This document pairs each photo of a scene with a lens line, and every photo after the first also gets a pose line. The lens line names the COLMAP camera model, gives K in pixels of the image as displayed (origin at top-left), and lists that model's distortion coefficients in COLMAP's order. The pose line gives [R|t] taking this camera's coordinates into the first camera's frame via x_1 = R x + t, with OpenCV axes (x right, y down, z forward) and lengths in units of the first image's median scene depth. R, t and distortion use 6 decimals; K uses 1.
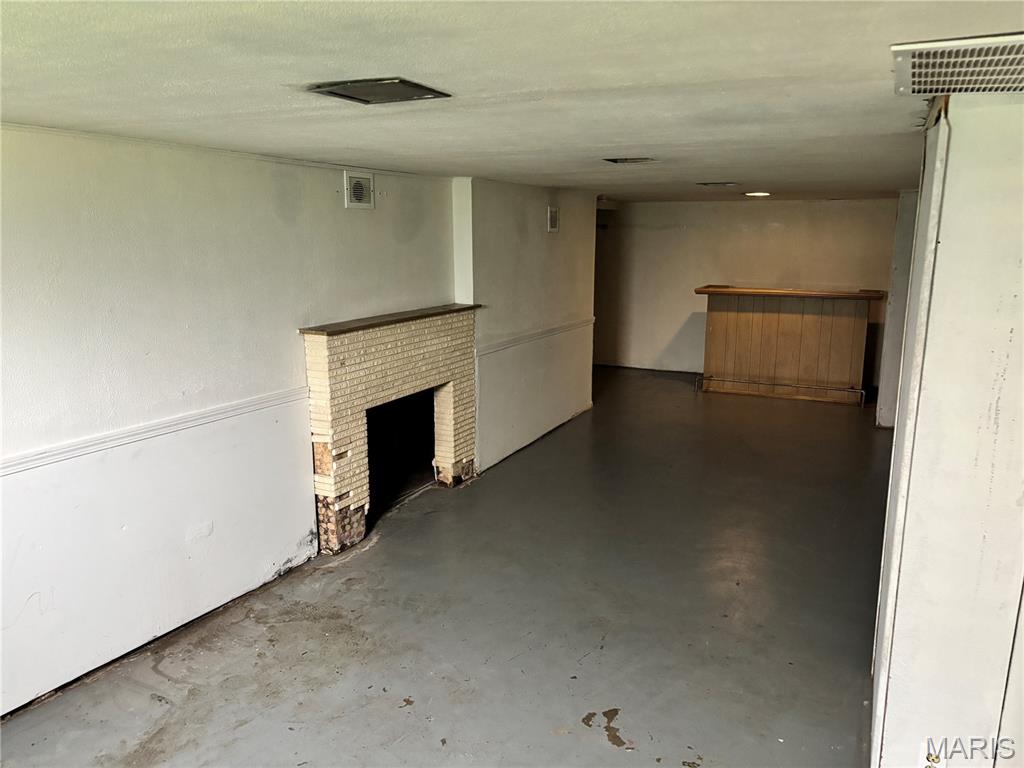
lens RADIAL K [[779.0, 0, 517.6], [0, 779.0, 393.8], [0, 0, 1]] dist [0.045586, -0.039338]
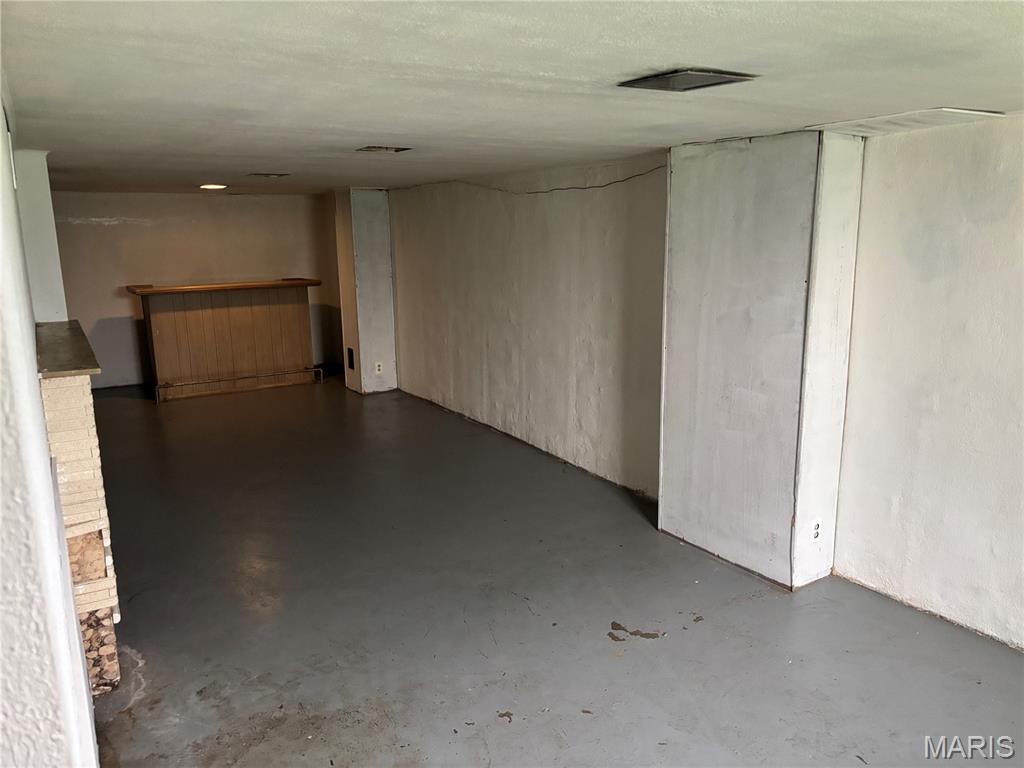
lens RADIAL K [[779.0, 0, 518.0], [0, 779.0, 383.6], [0, 0, 1]] dist [0.045586, -0.039338]
pose [[0.530944, -0.180062, 0.828056, -0.599927], [0.188846, 0.977733, 0.091523, -0.057589], [-0.826097, 0.107781, 0.553125, 0.300109]]
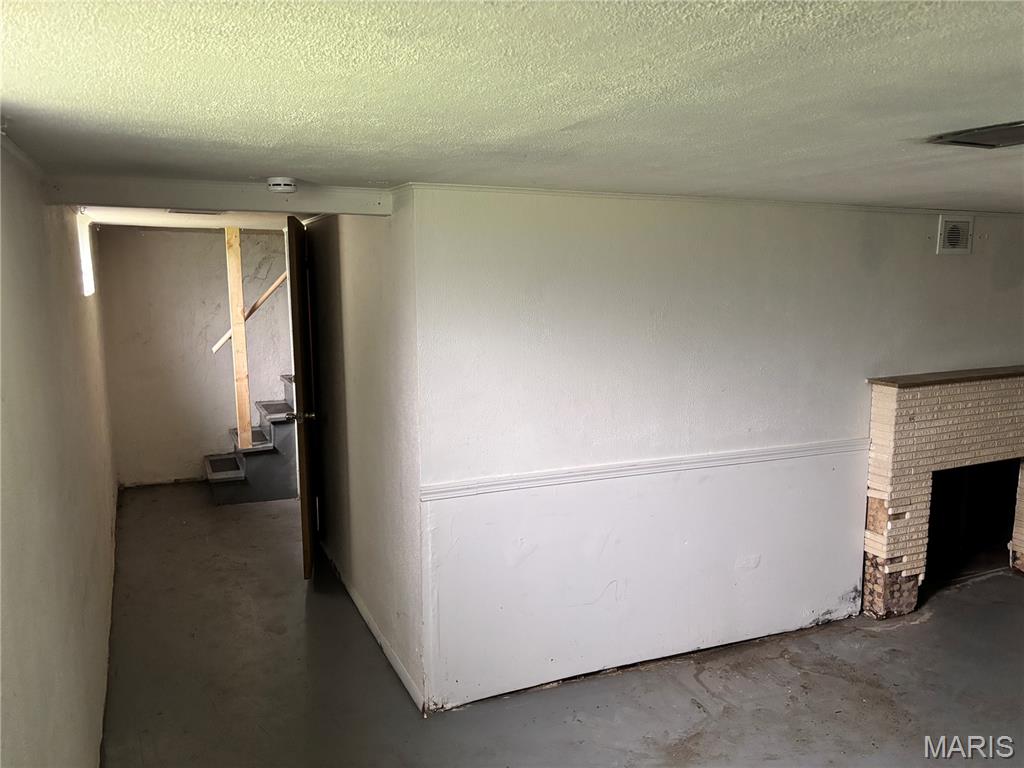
lens RADIAL K [[779.0, 0, 520.8], [0, 779.0, 393.9], [0, 0, 1]] dist [0.045586, -0.039338]
pose [[0.781377, 0.092686, -0.617138, -0.011845], [-0.126776, 0.991864, -0.011550, 0.002242], [0.611047, 0.087264, 0.786770, -0.031467]]
